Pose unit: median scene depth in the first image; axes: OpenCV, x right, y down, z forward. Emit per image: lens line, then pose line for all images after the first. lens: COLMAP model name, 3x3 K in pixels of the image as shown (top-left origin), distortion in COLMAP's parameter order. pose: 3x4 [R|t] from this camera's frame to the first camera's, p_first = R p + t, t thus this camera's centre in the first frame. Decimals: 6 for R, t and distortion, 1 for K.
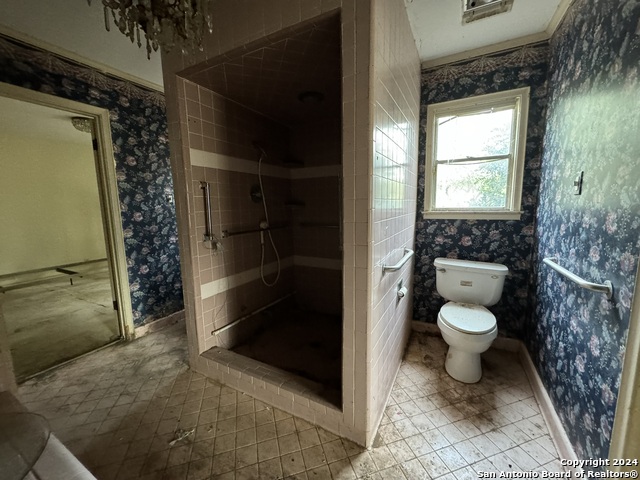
lens RADIAL K [[255.2, 0, 319.6], [0, 255.2, 238.4], [0, 0, 1]] dist [0.002425, 0.000123]
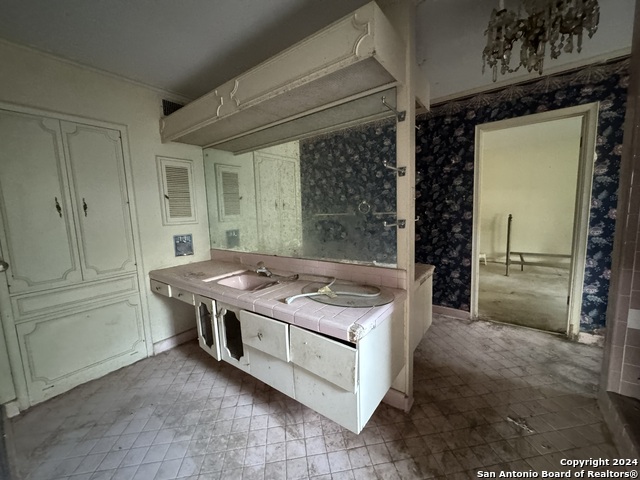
lens RADIAL K [[255.2, 0, 320.1], [0, 255.2, 239.7], [0, 0, 1]] dist [0.002425, 0.000123]
pose [[-0.140048, 0.140256, -0.980161, 0.333304], [-0.095882, 0.983343, 0.154411, -0.041181], [0.985491, 0.115604, -0.124267, 0.147659]]
